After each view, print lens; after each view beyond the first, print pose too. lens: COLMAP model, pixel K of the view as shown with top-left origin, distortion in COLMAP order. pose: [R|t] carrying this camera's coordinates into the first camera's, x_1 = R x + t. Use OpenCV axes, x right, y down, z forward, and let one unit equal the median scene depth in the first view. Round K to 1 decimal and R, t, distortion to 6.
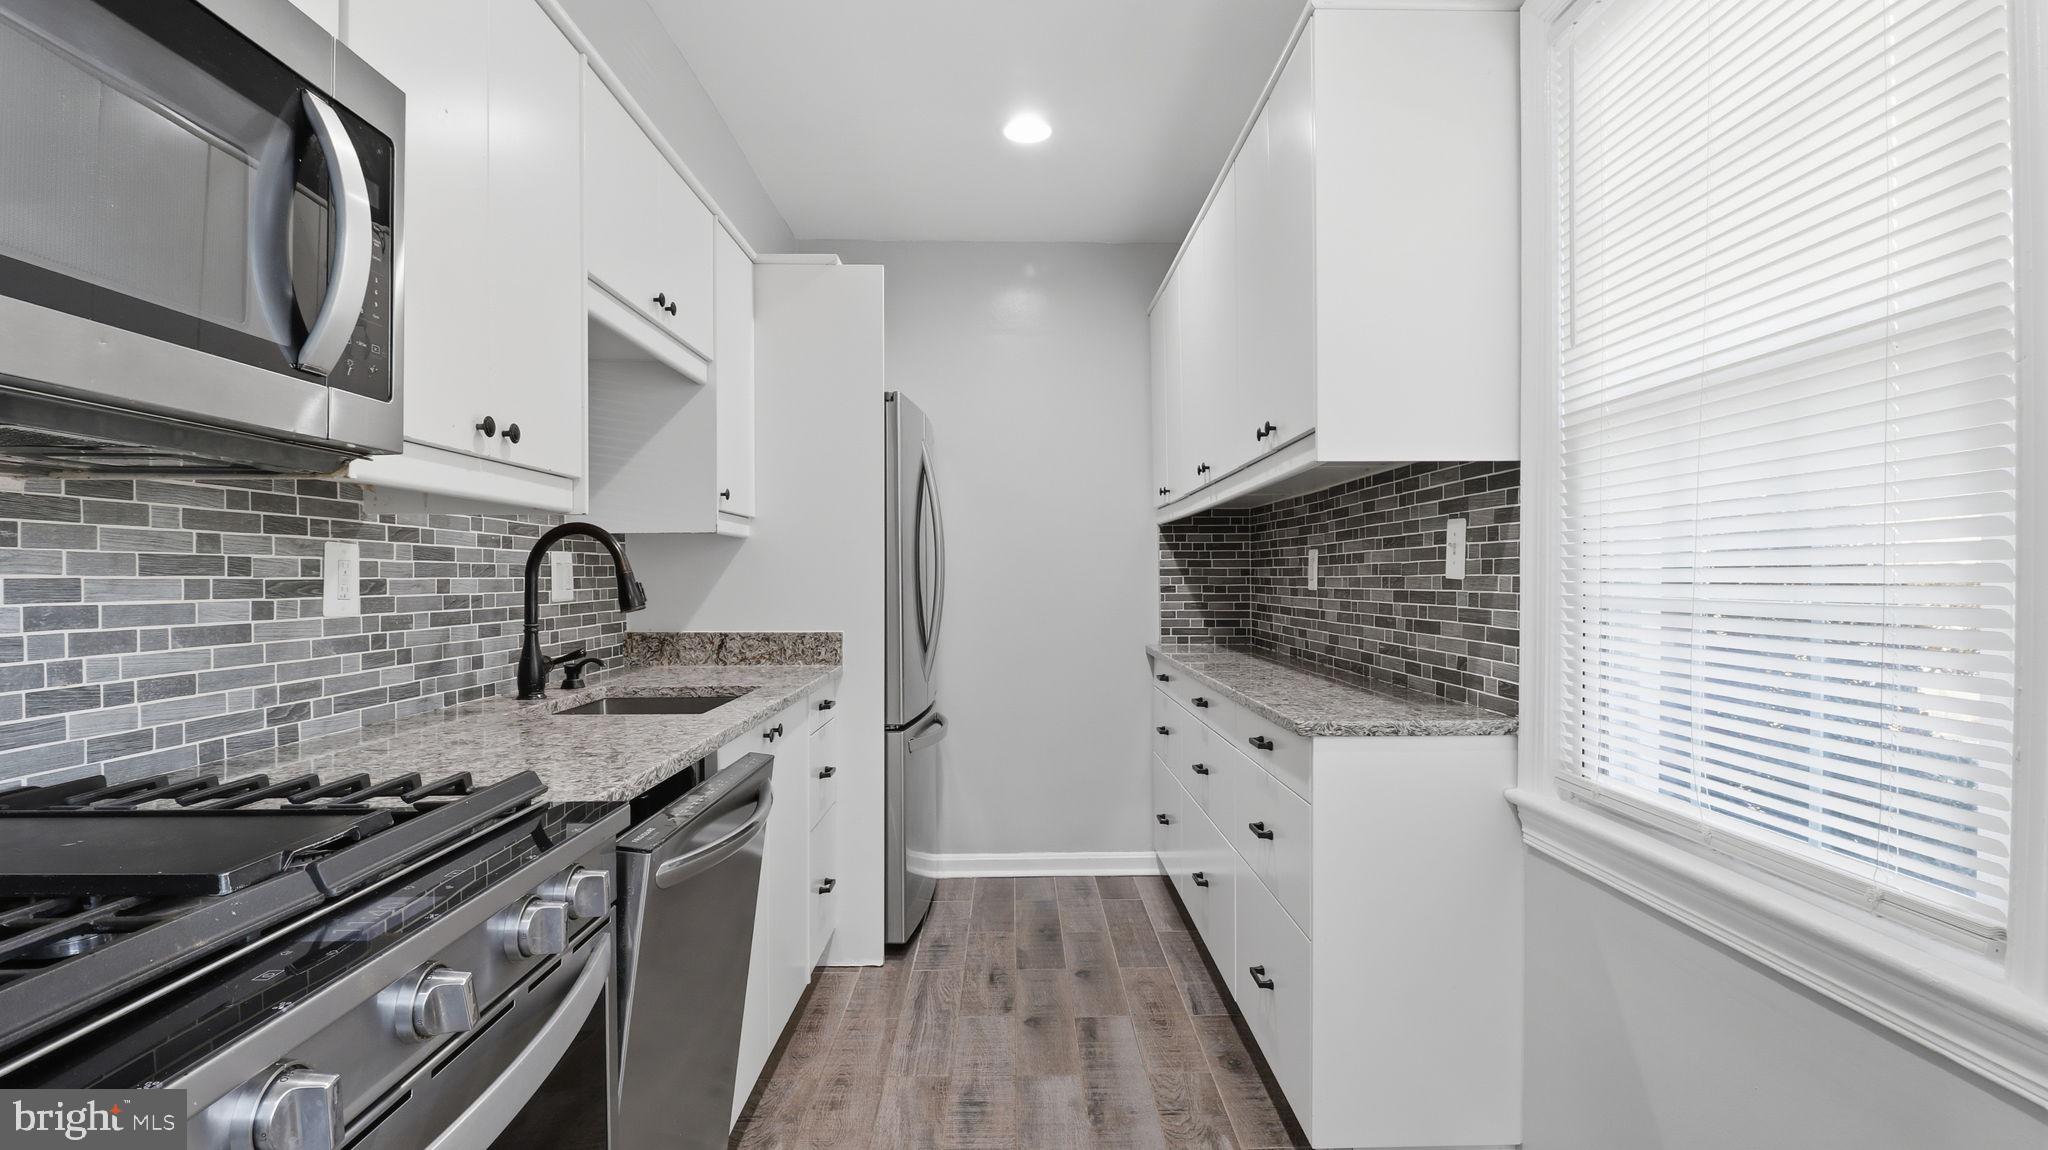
lens RADIAL K [[967.1, 0, 1048.6], [0, 967.1, 577.3], [0, 0, 1]] dist [-0.003105, -0.013379]
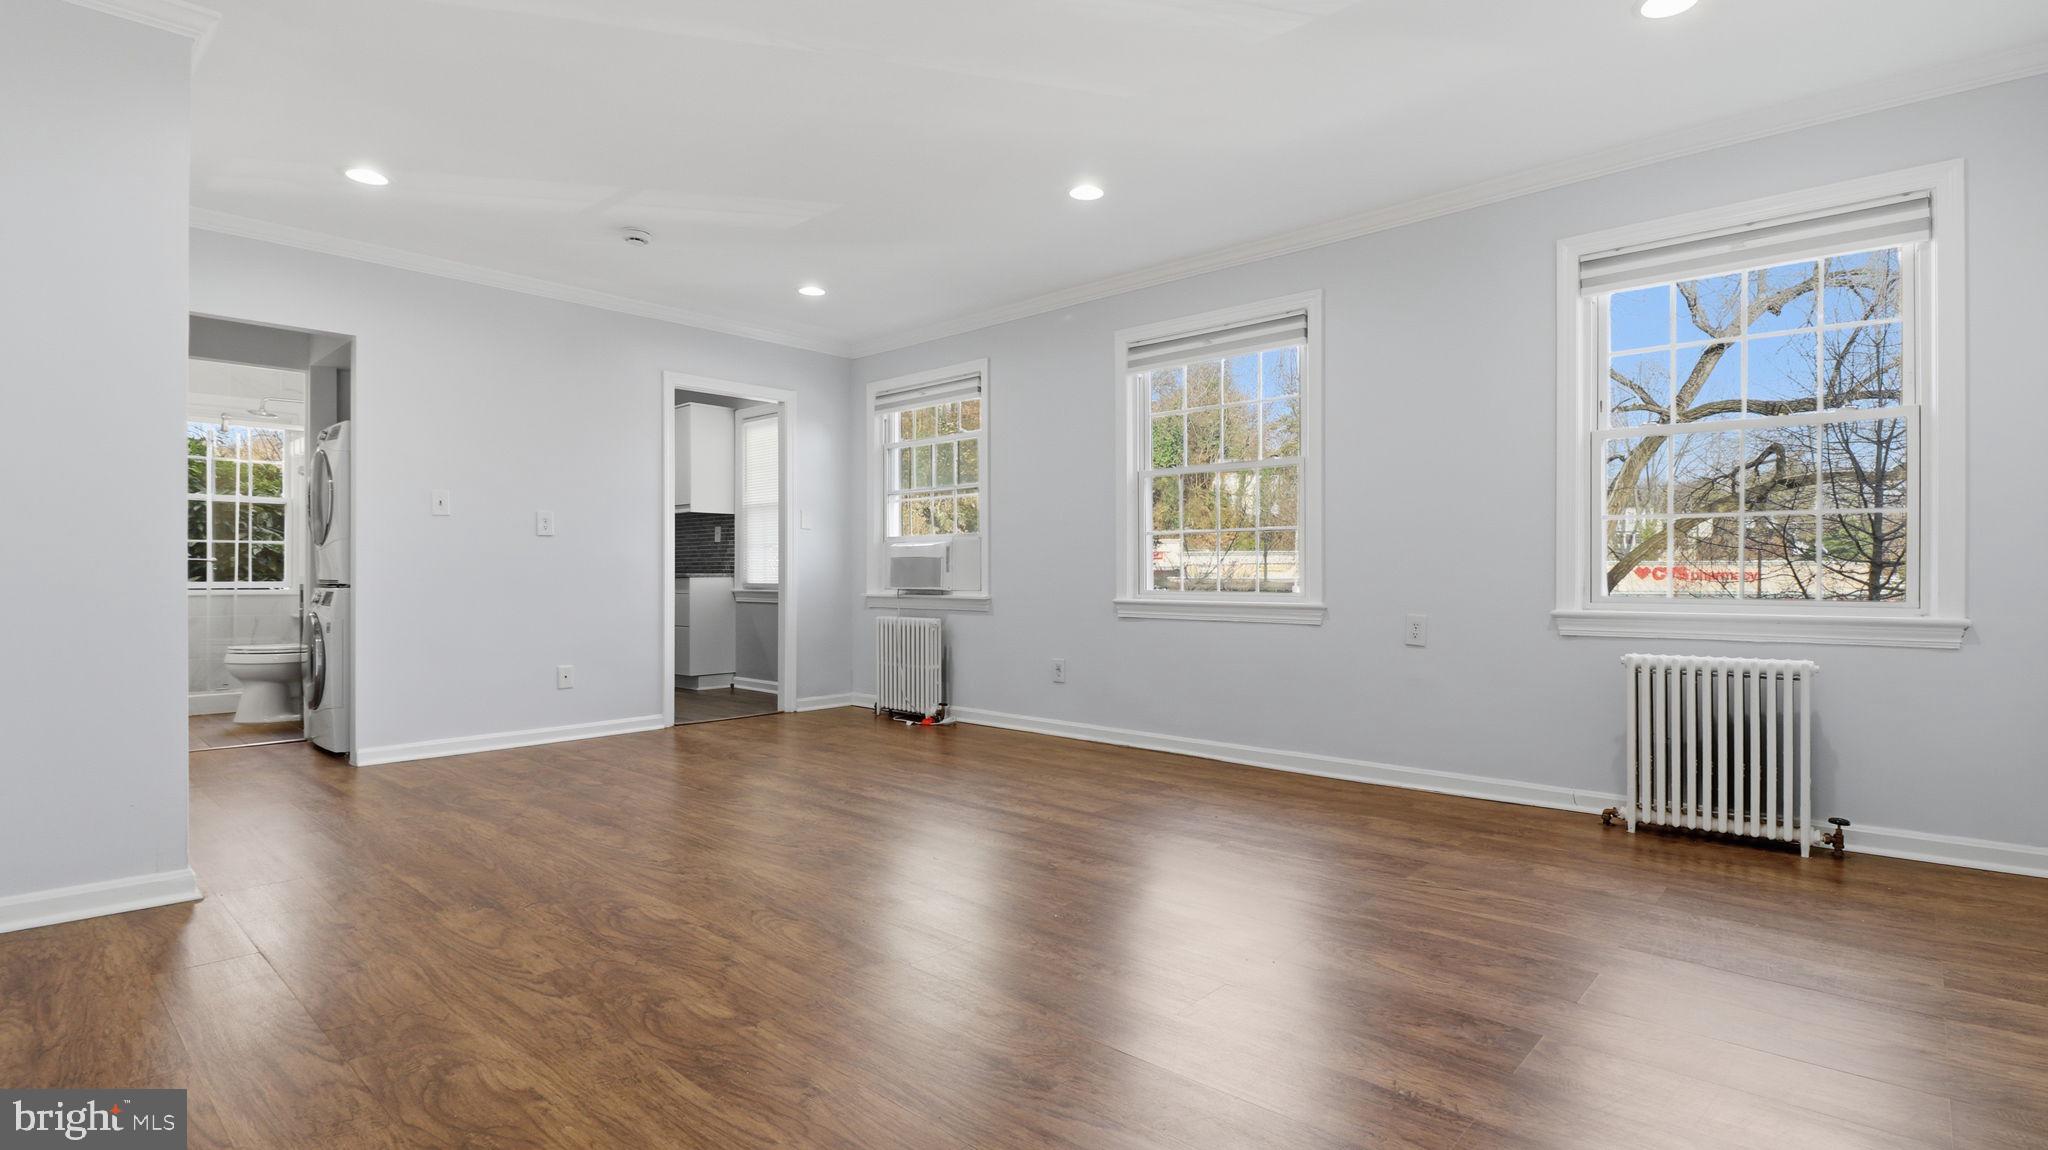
lens RADIAL K [[980.5, 0, 1024.0], [0, 980.5, 575.0], [0, 0, 1]] dist [-0.000083, -0.013121]
pose [[0.708343, 0.004461, 0.705854, -1.741418], [-0.005593, 0.999984, -0.000707, 0.151786], [-0.705846, -0.003447, 0.708357, -3.121336]]
